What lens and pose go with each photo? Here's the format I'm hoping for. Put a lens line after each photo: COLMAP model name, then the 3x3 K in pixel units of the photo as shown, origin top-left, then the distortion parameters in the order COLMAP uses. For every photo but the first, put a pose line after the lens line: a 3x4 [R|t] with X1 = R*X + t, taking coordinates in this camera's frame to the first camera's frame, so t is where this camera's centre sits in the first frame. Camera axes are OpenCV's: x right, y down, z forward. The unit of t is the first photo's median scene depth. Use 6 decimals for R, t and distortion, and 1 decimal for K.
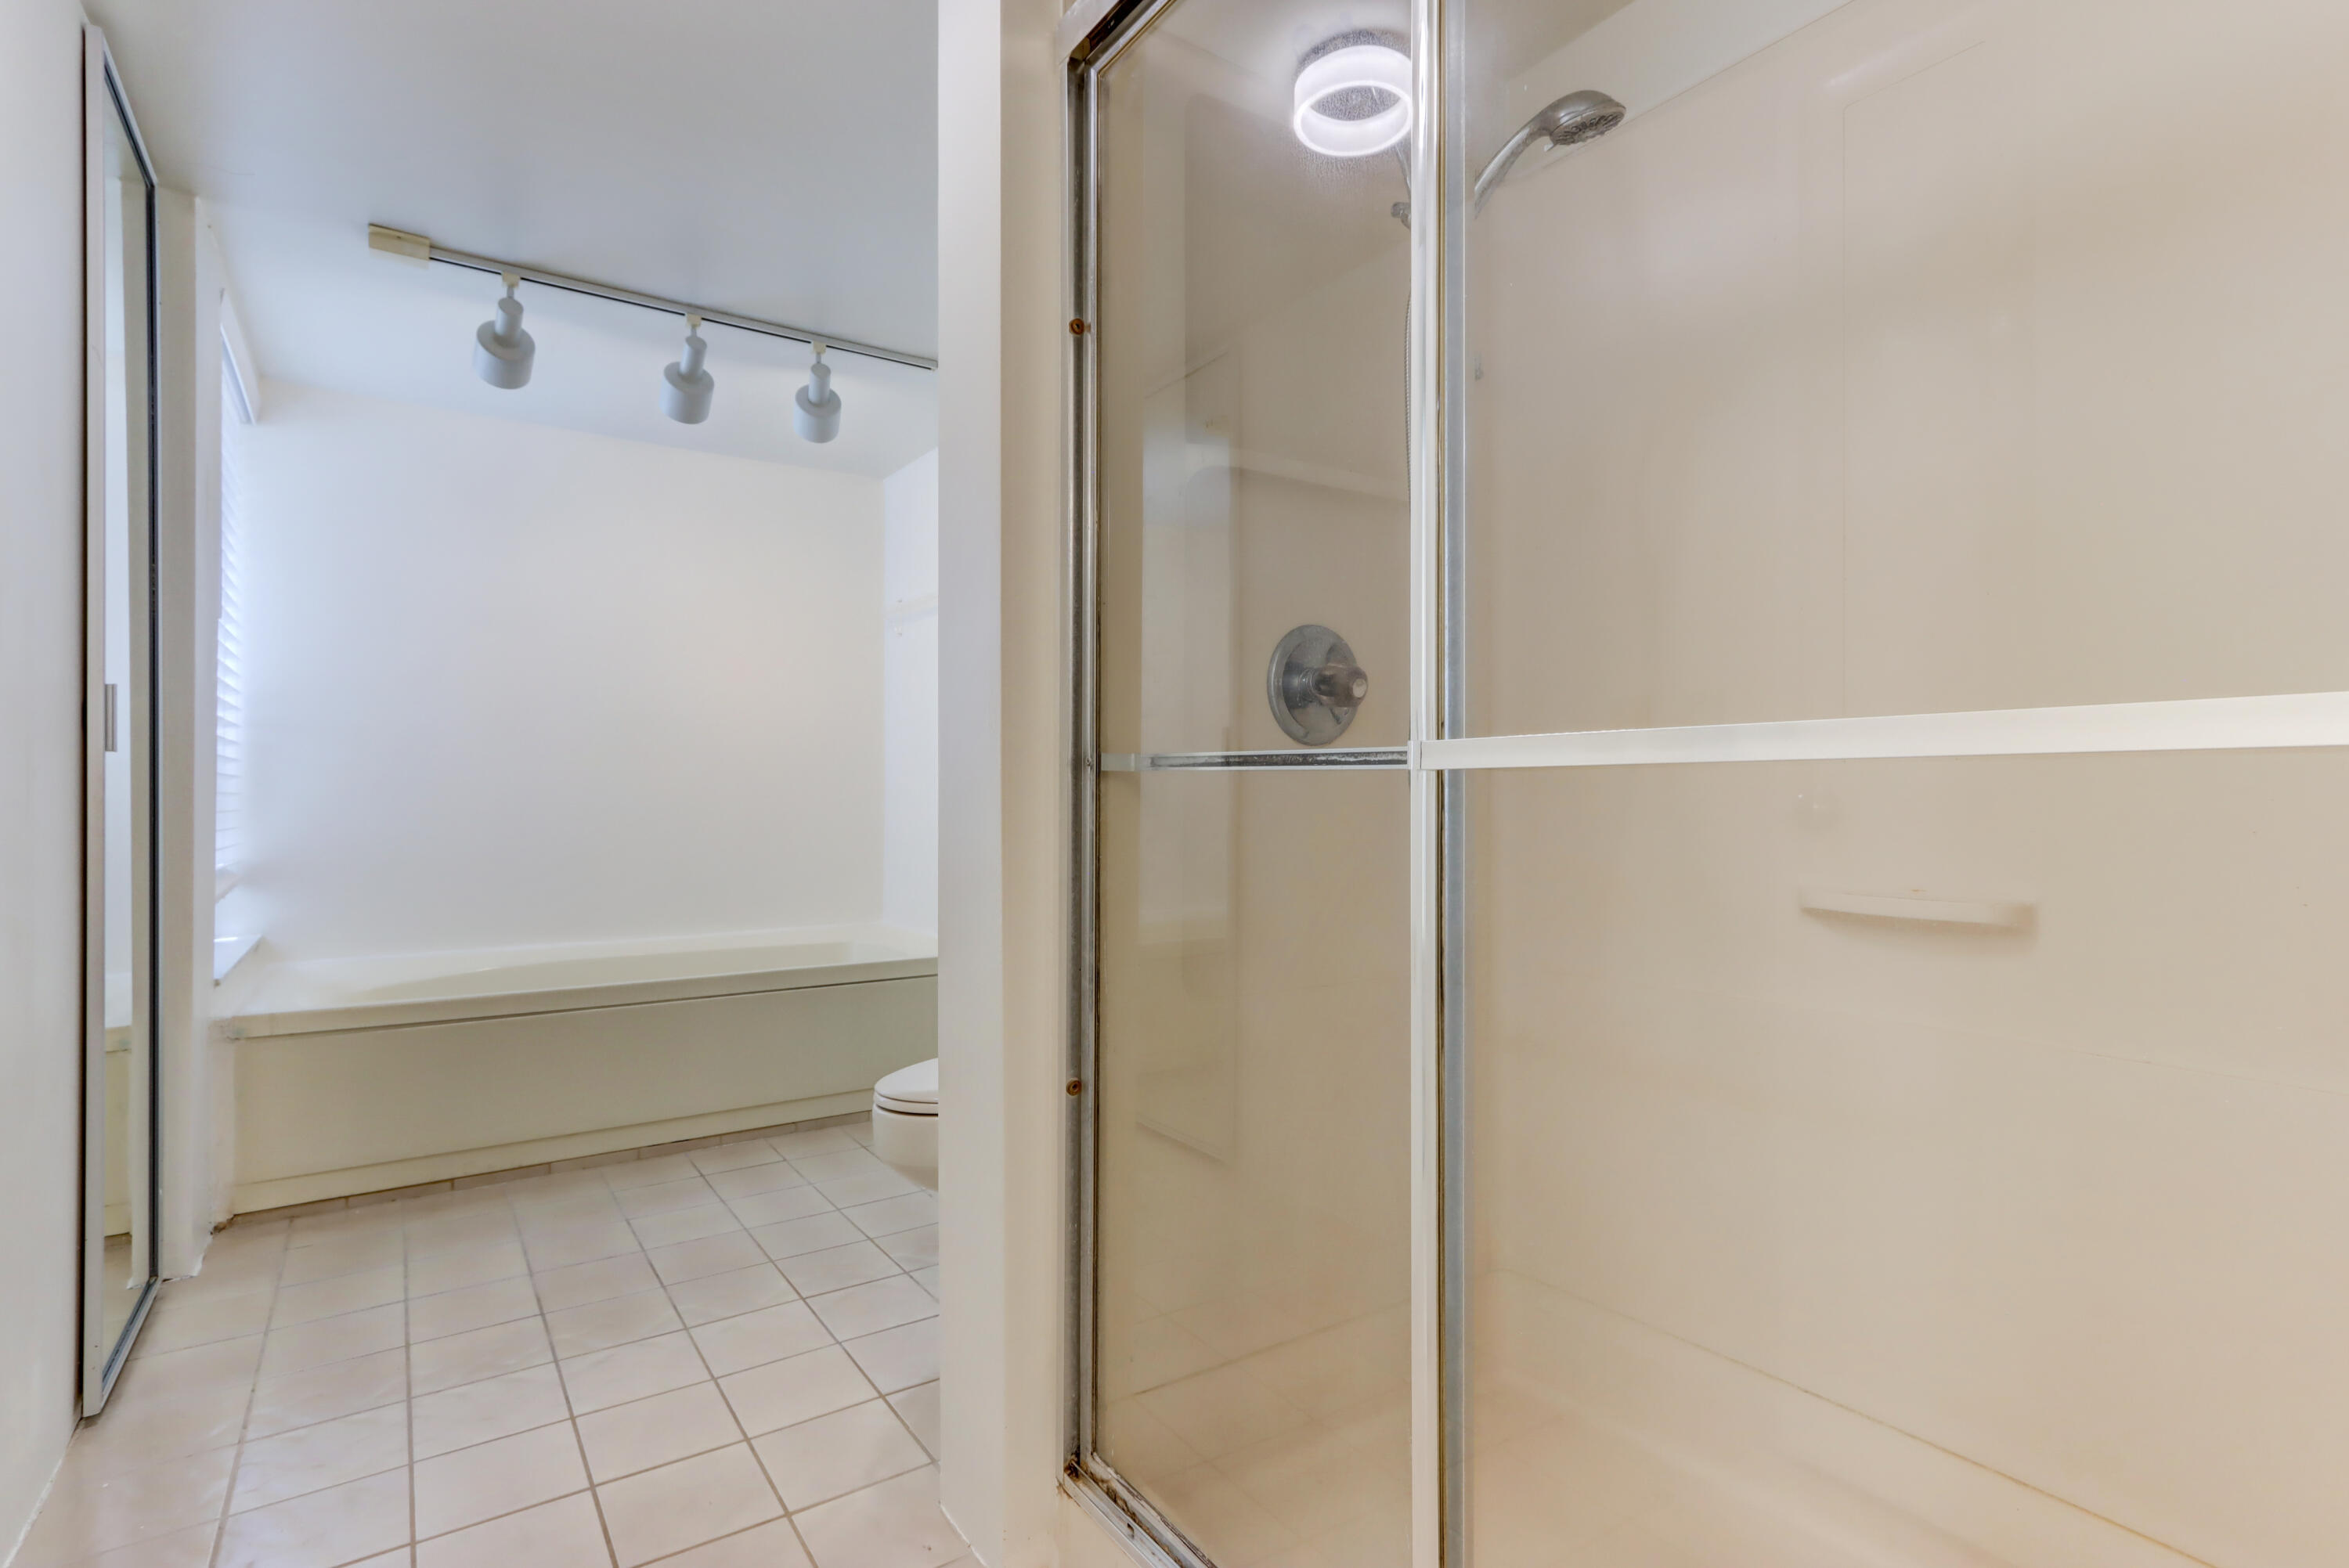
lens RADIAL K [[1121.8, 0, 1181.7], [0, 1121.8, 793.1], [0, 0, 1]] dist [0.000828, 0.000379]
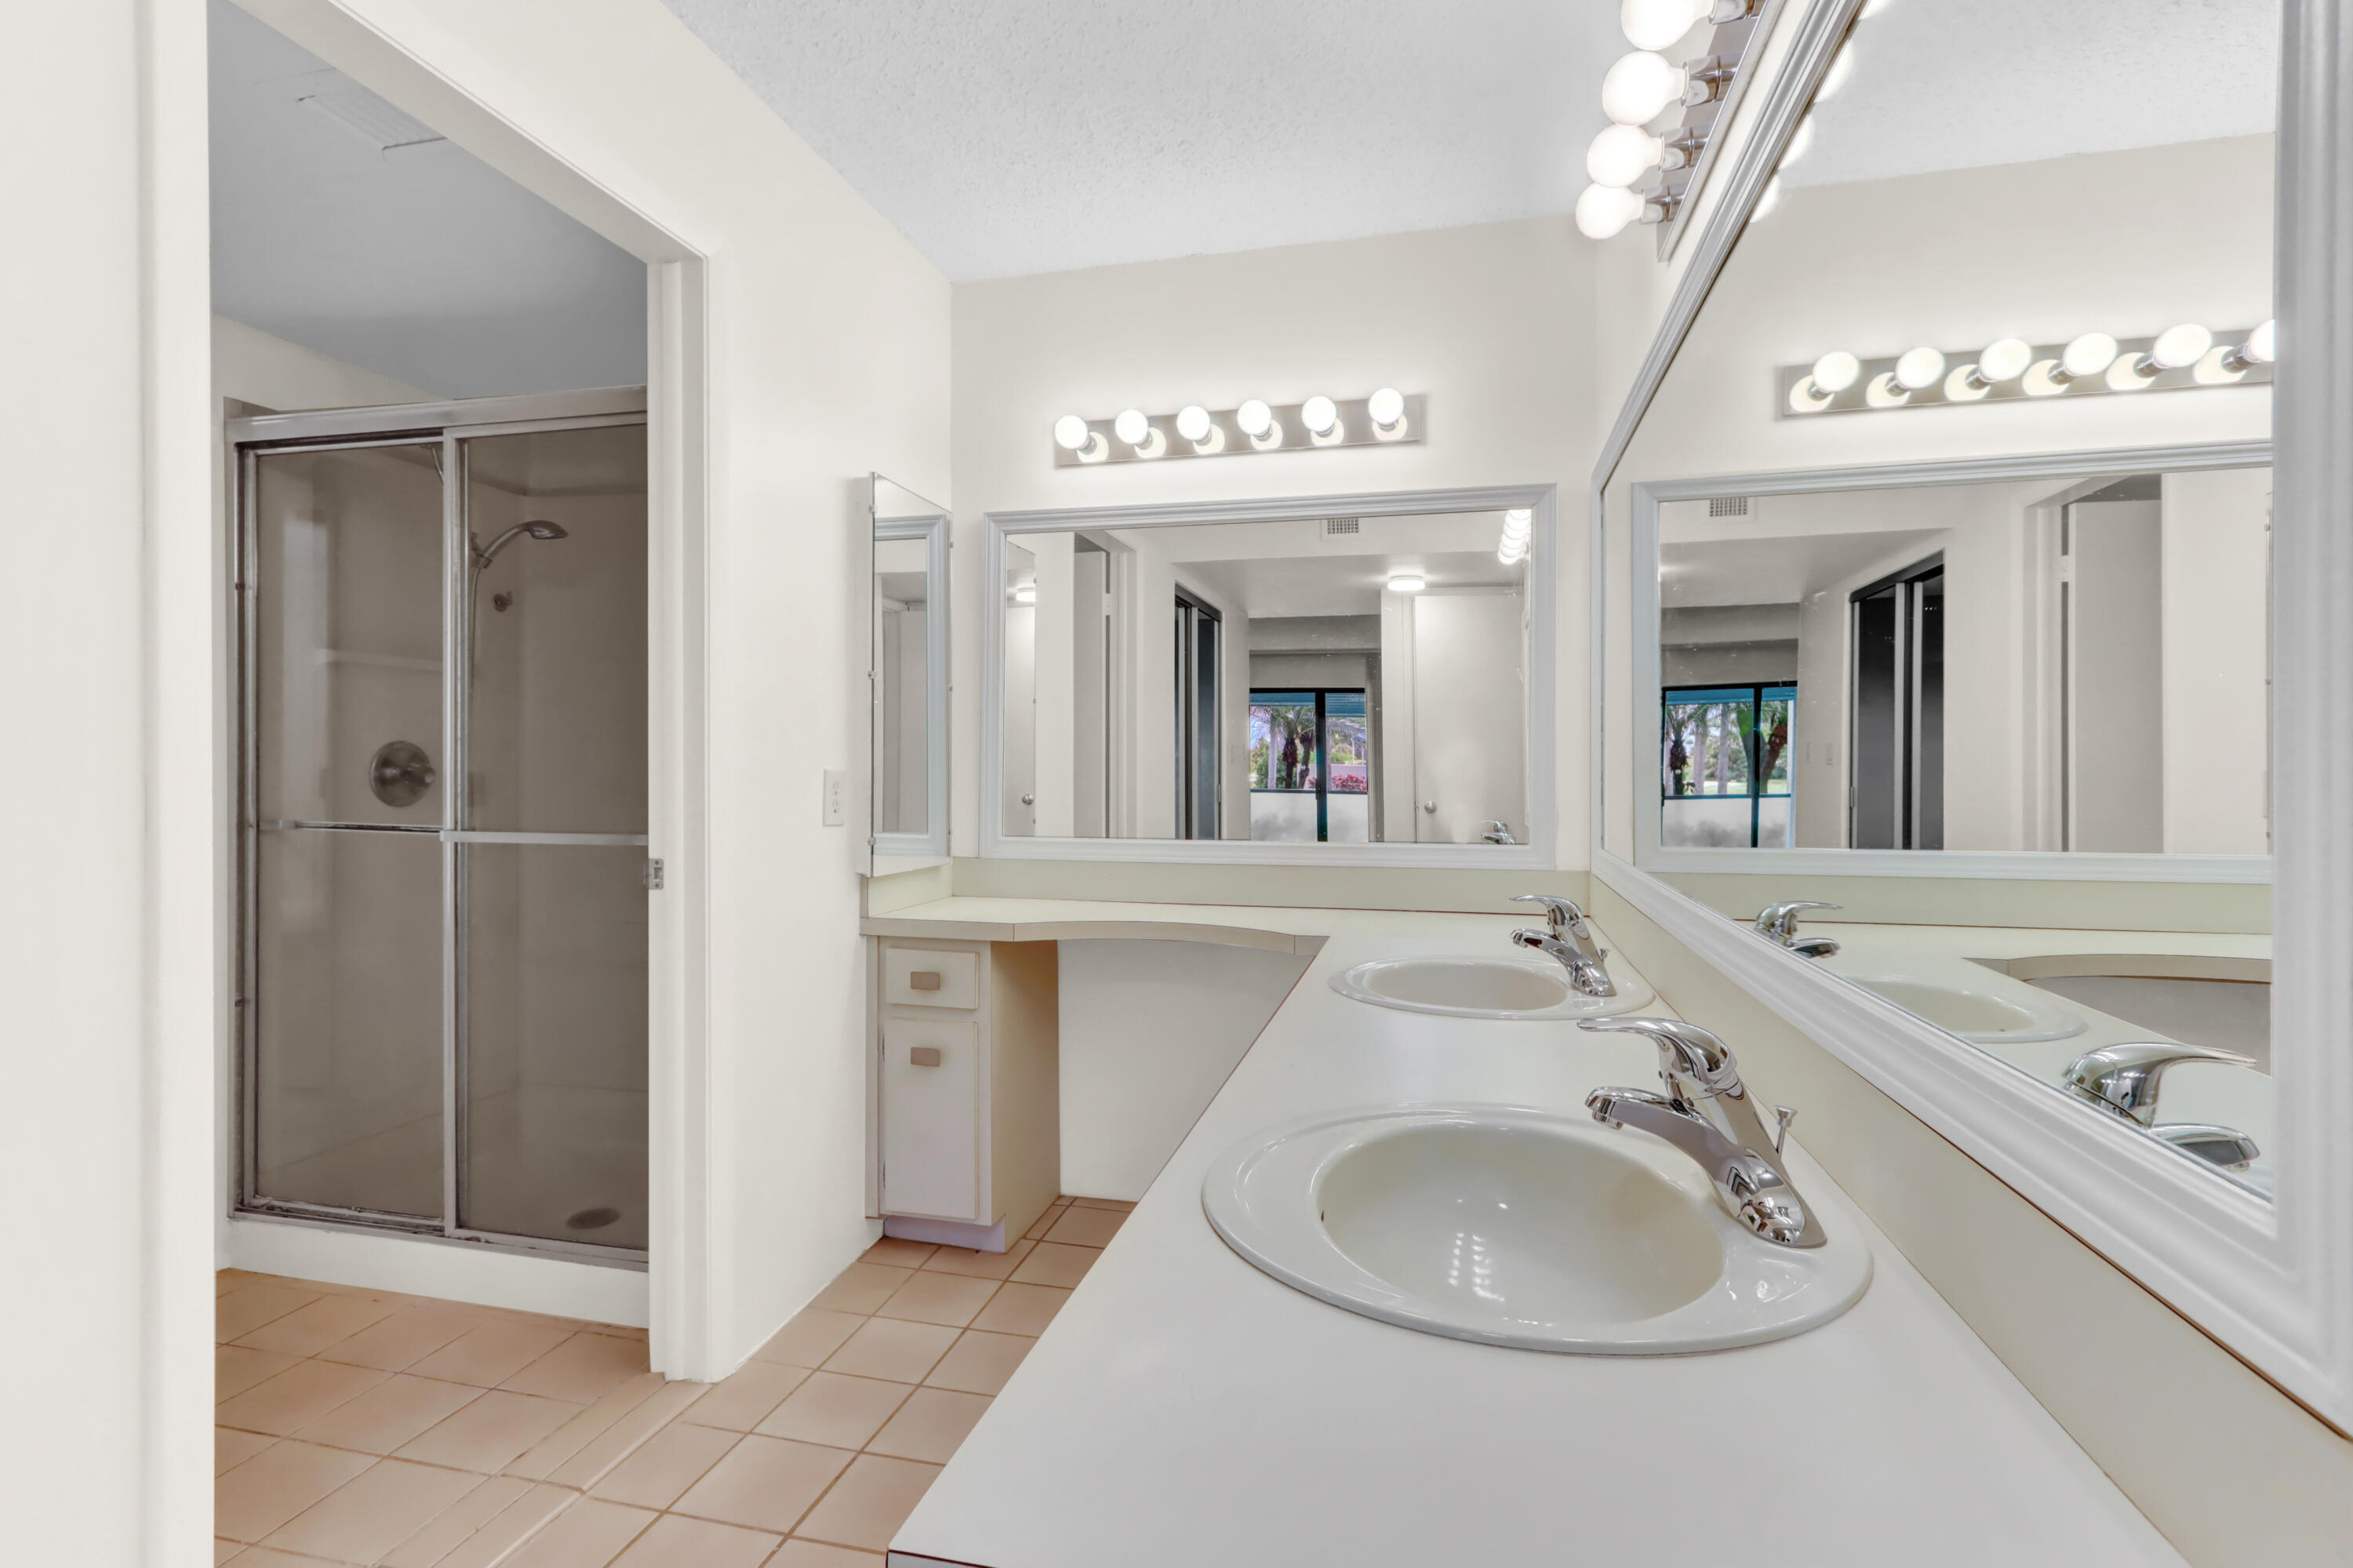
lens RADIAL K [[1123.9, 0, 1186.8], [0, 1123.9, 787.4], [0, 0, 1]] dist [0.000828, 0.000379]
pose [[0.747077, 0.001895, 0.664735, -0.159931], [-0.011344, 0.999887, 0.009898, -0.122975], [-0.664641, -0.014935, 0.747013, -1.373577]]
